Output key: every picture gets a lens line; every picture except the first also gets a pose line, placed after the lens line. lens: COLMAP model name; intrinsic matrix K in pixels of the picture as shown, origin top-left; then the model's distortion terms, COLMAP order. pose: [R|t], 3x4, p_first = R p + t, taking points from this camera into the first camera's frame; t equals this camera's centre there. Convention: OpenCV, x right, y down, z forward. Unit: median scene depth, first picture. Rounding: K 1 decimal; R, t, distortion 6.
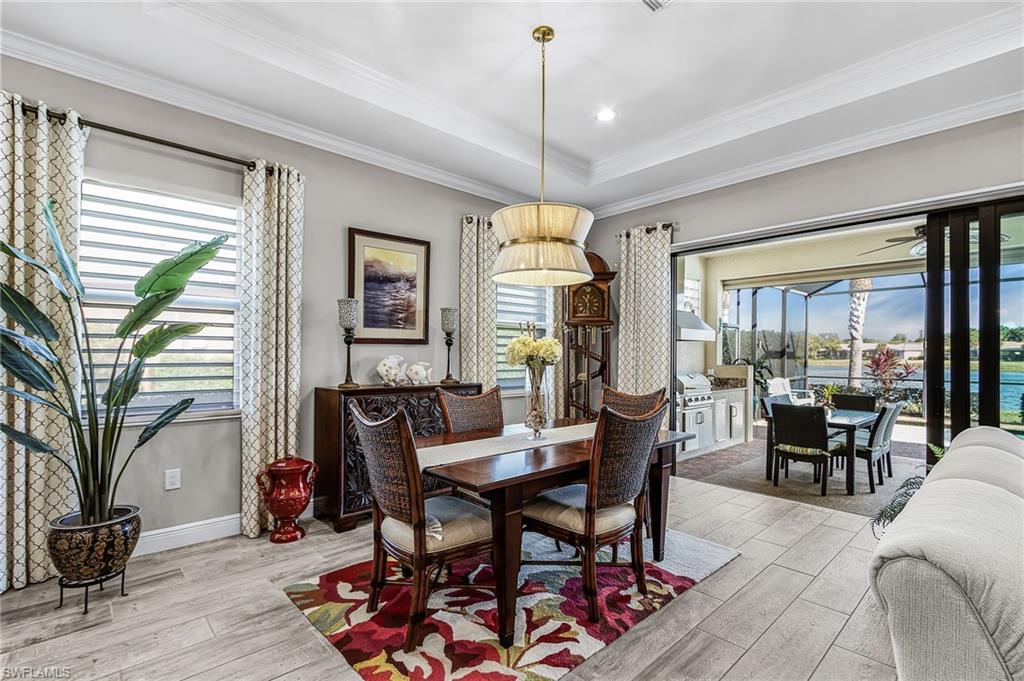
lens RADIAL K [[475.0, 0, 515.7], [0, 475.0, 345.5], [0, 0, 1]] dist [0.003198, -0.000457]
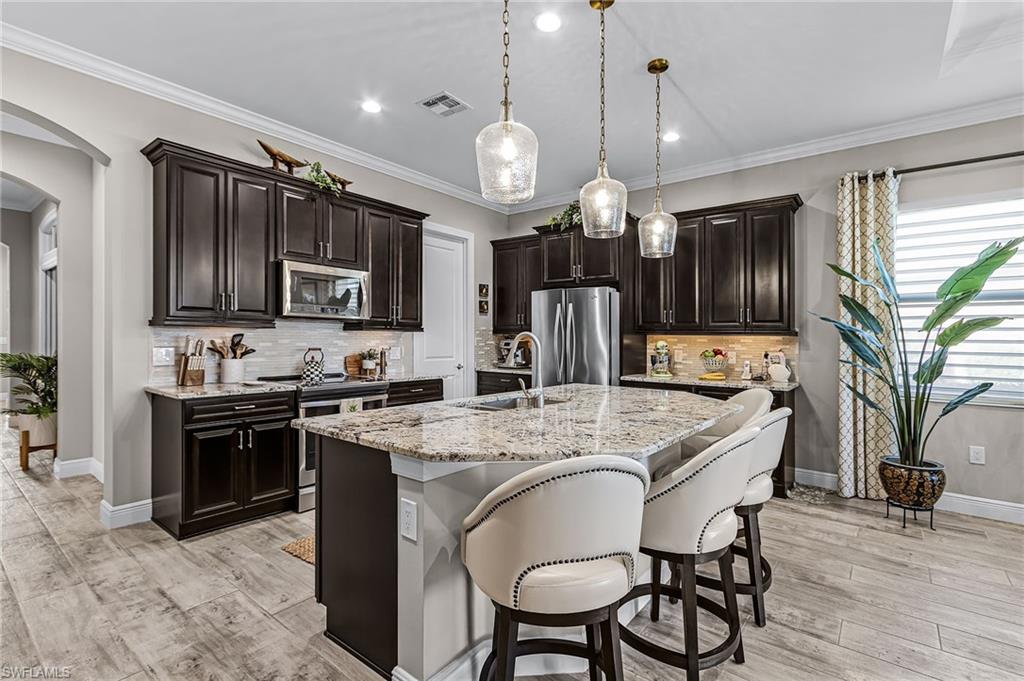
lens RADIAL K [[475.0, 0, 511.4], [0, 475.0, 331.4], [0, 0, 1]] dist [0.003198, -0.000457]
pose [[0.150683, -0.013999, -0.988483, 0.270523], [0.004831, 0.999898, -0.013424, -0.002569], [0.988570, -0.002753, 0.150735, -0.301420]]
